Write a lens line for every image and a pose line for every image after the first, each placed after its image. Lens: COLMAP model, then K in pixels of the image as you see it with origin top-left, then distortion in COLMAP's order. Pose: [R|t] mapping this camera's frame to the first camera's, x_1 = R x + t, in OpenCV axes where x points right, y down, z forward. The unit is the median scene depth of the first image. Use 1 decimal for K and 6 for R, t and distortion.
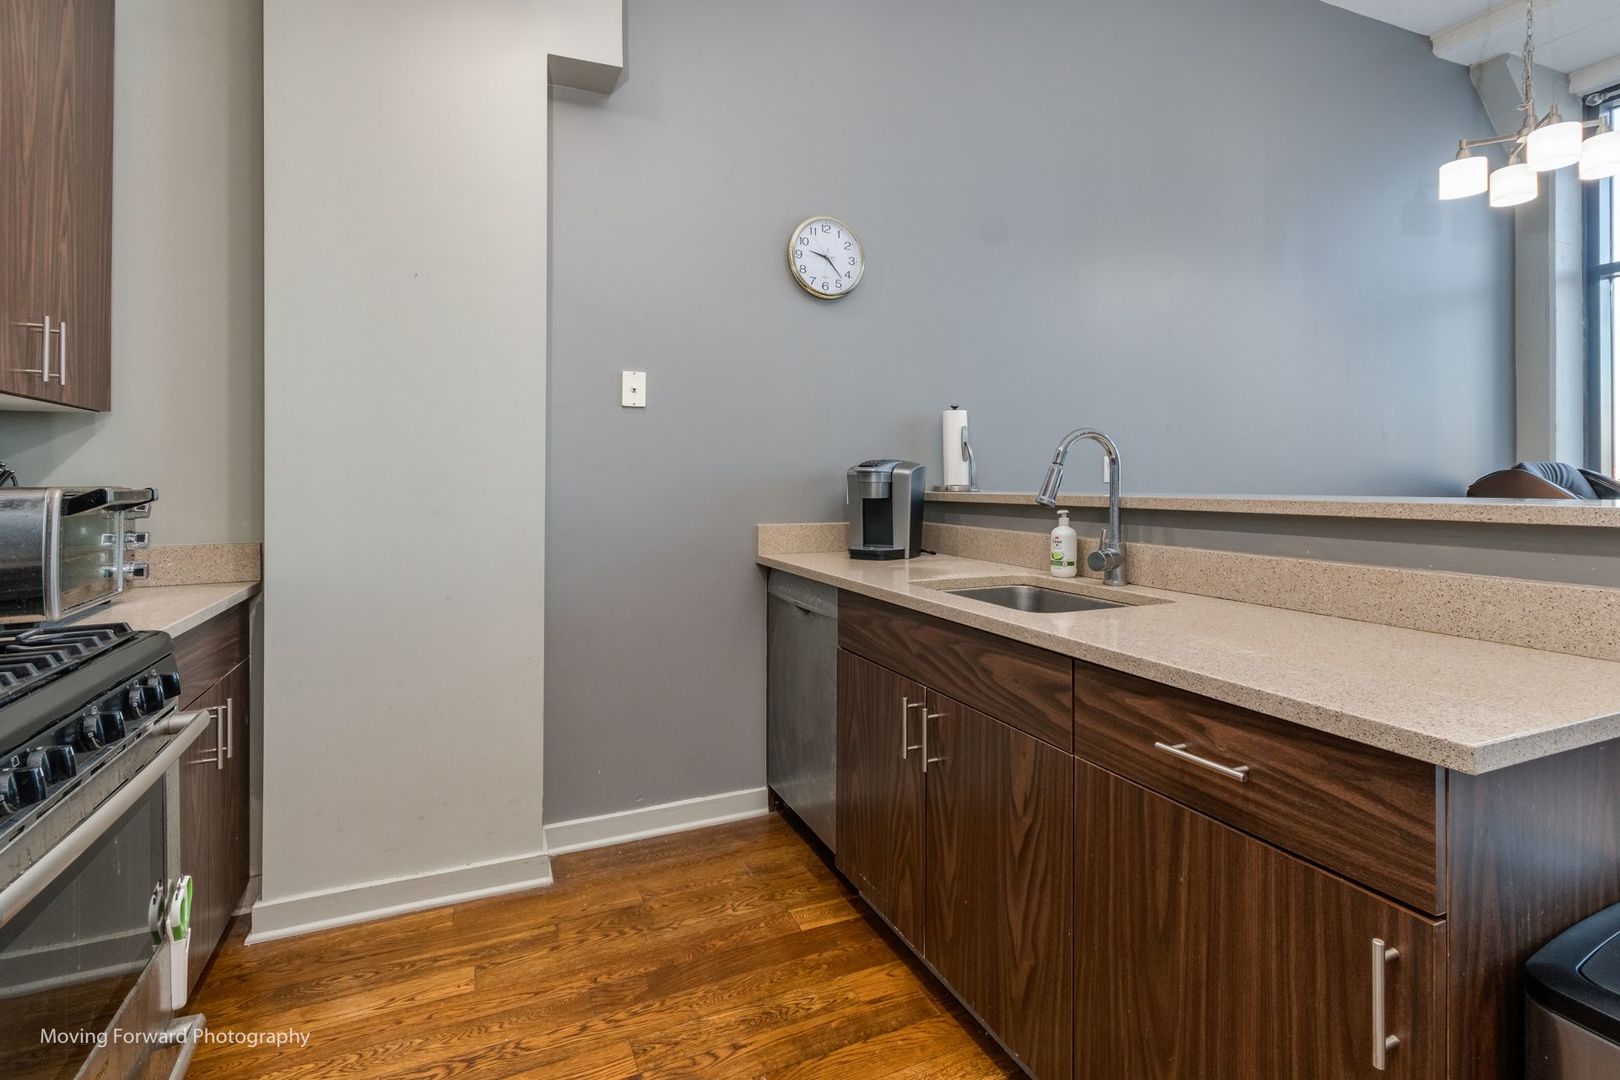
lens RADIAL K [[774.3, 0, 804.3], [0, 774.3, 475.9], [0, 0, 1]] dist [0.003553, 0.000783]
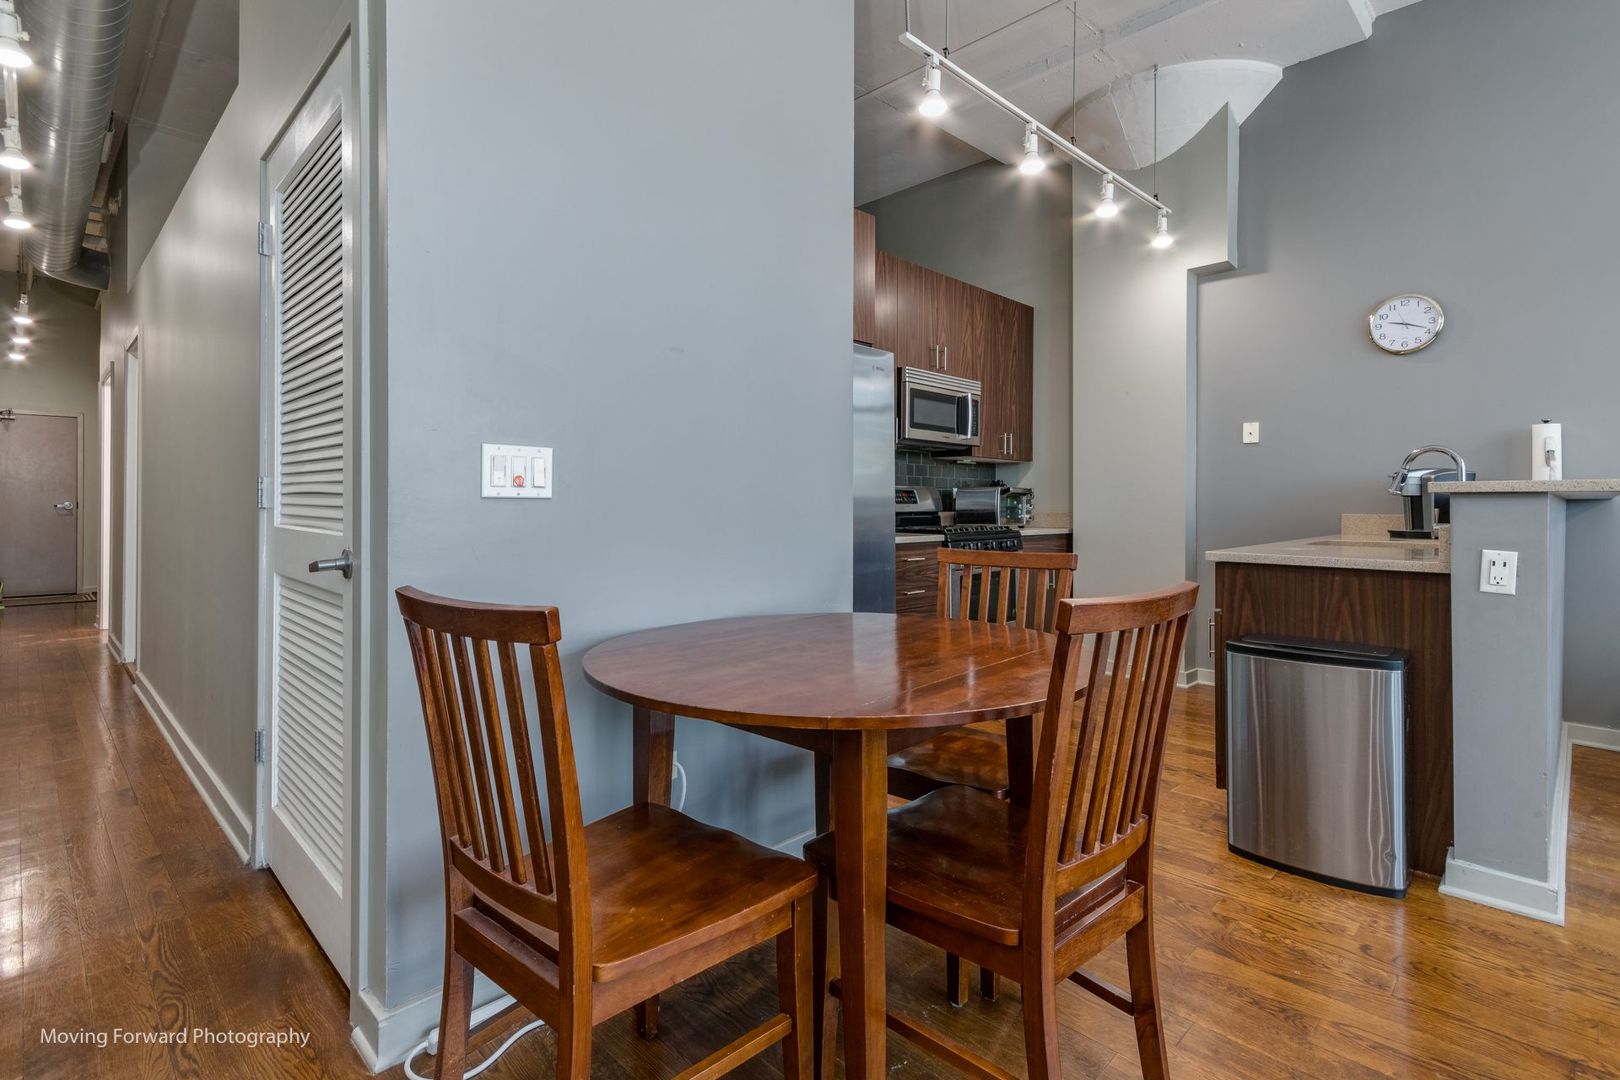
lens RADIAL K [[779.6, 0, 793.1], [0, 779.6, 500.9], [0, 0, 1]] dist [0.002559, 0.000330]
pose [[0.354049, 0.005053, -0.935213, 1.048105], [-0.003260, 0.999986, 0.004169, 0.036027], [0.935221, 0.001573, 0.354061, -0.572338]]
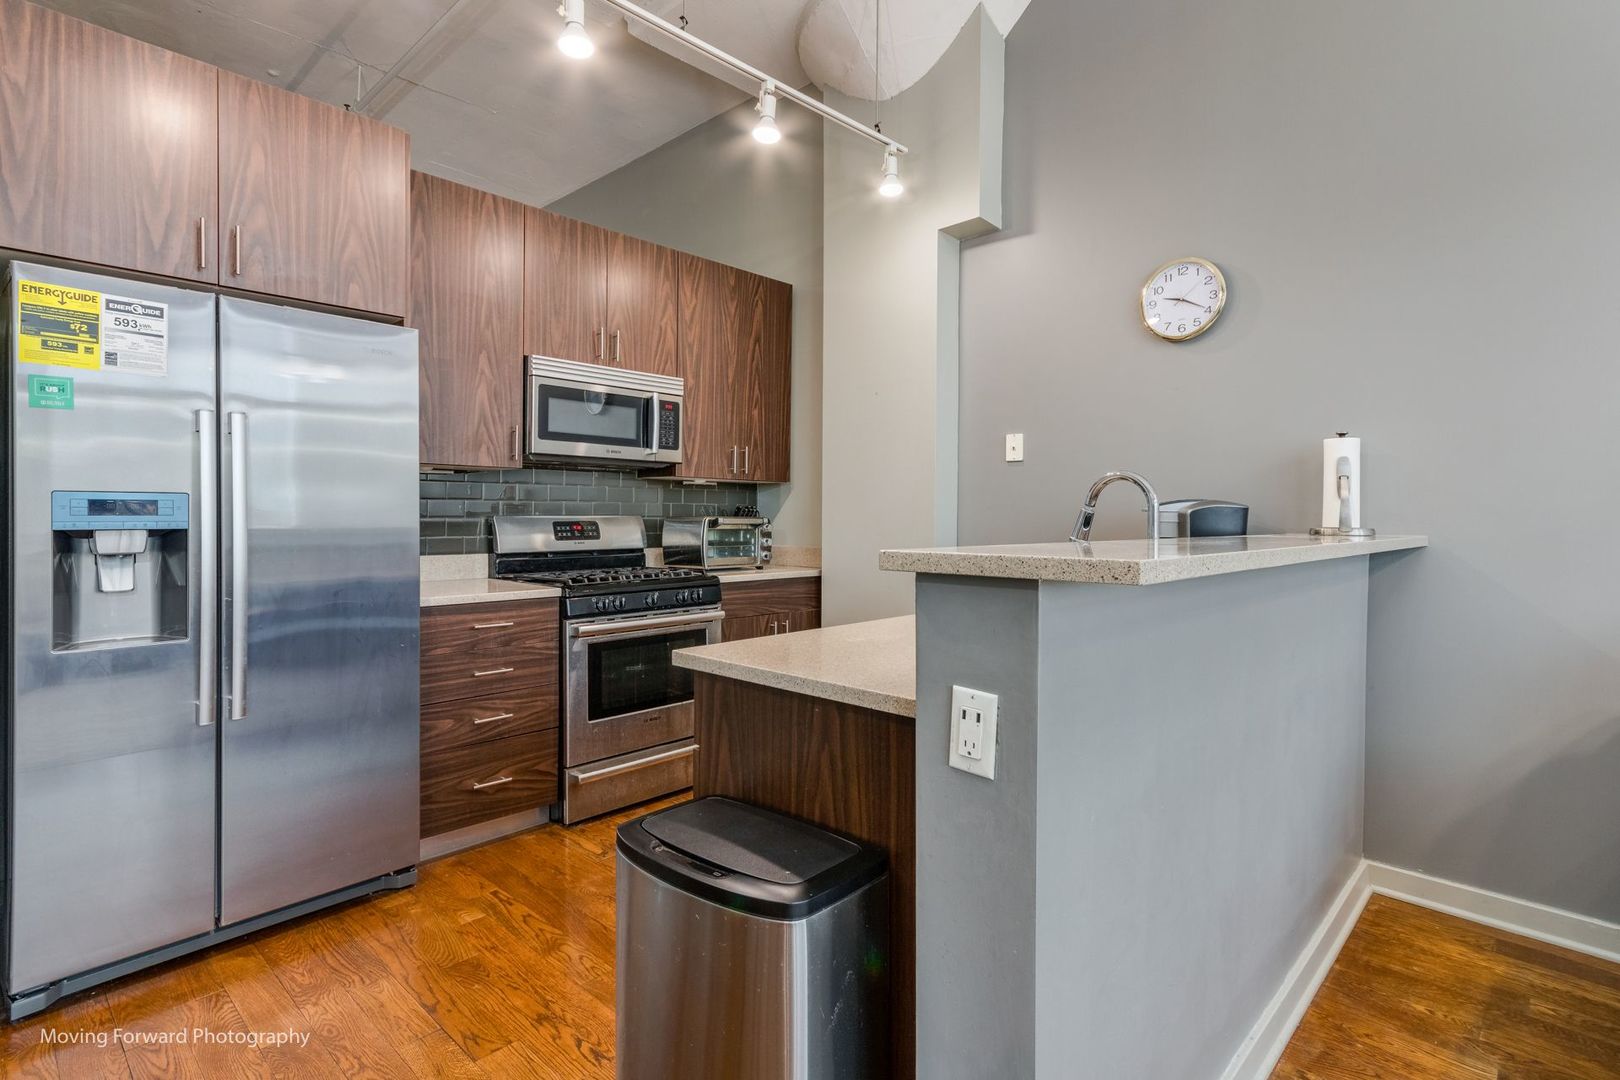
lens RADIAL K [[809.5, 0, 812.8], [0, 809.5, 519.9], [0, 0, 1]] dist [0.002780, 0.000463]
pose [[0.385778, 0.013159, -0.922498, 0.906390], [-0.005449, 0.999913, 0.011984, -0.004935], [0.922576, 0.000404, 0.385816, 0.162163]]
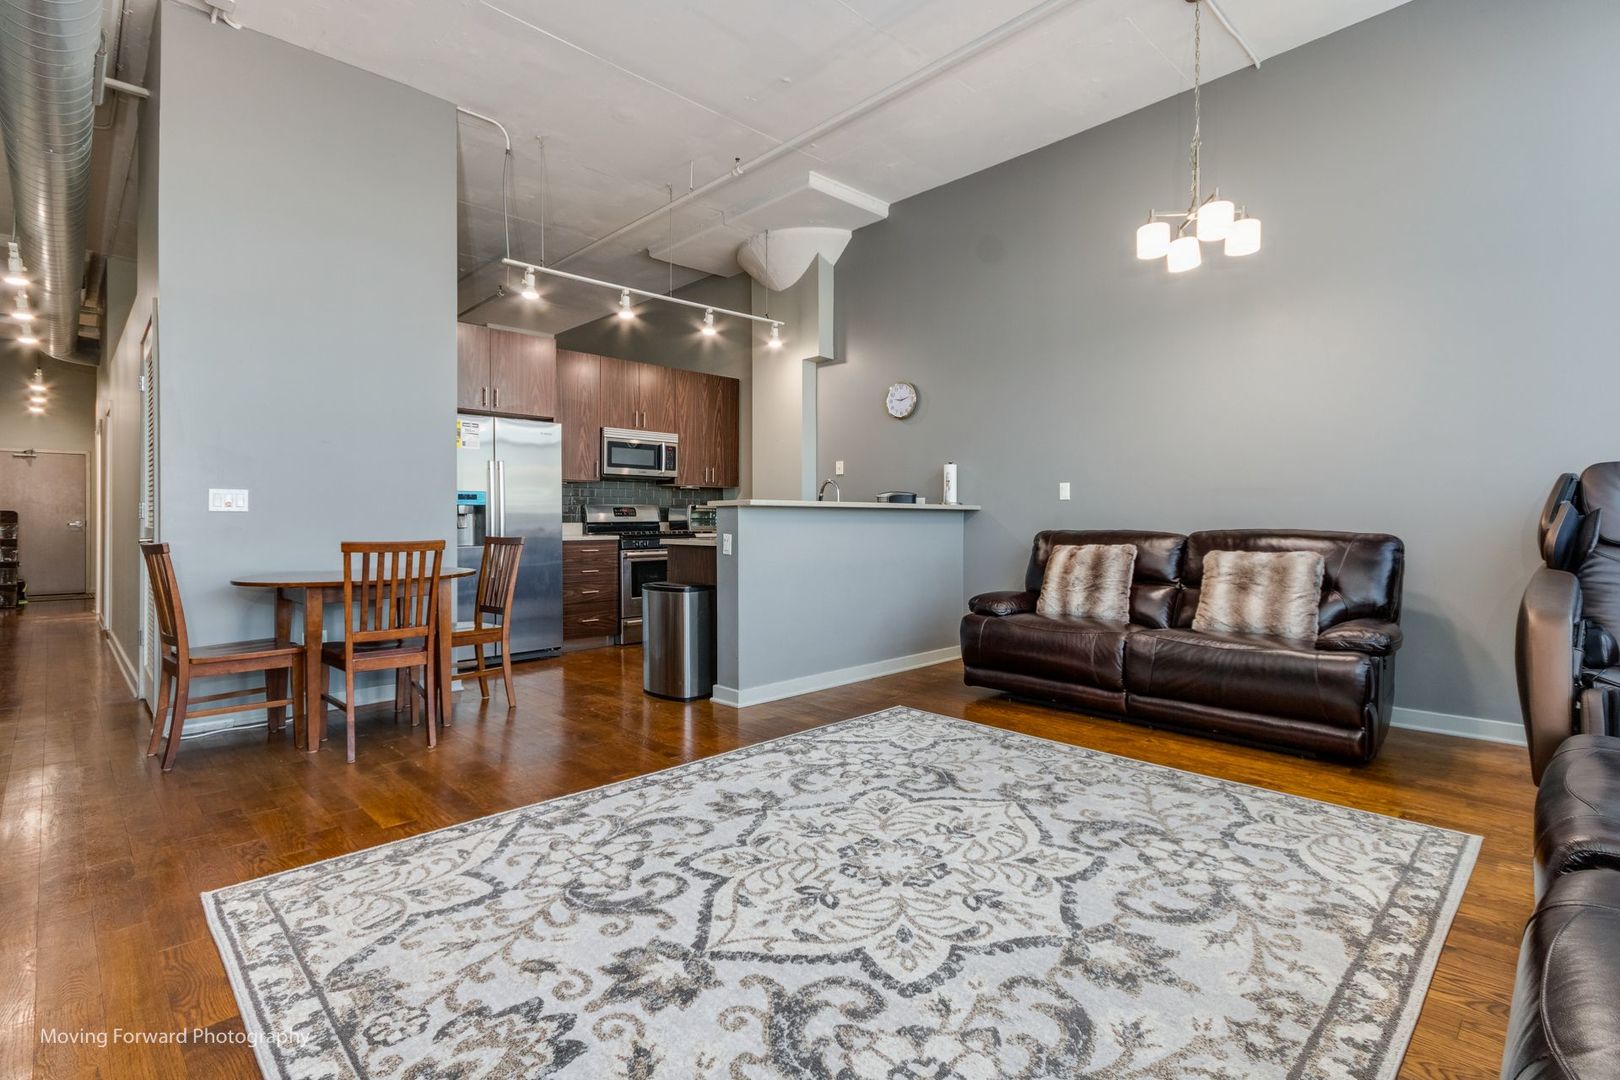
lens RADIAL K [[761.2, 0, 802.6], [0, 761.2, 515.0], [0, 0, 1]] dist [0.003404, 0.000485]
pose [[0.349853, -0.002484, -0.936801, 2.154584], [0.003805, 0.999992, -0.001231, 0.049985], [0.936797, -0.003134, 0.349860, -0.021420]]
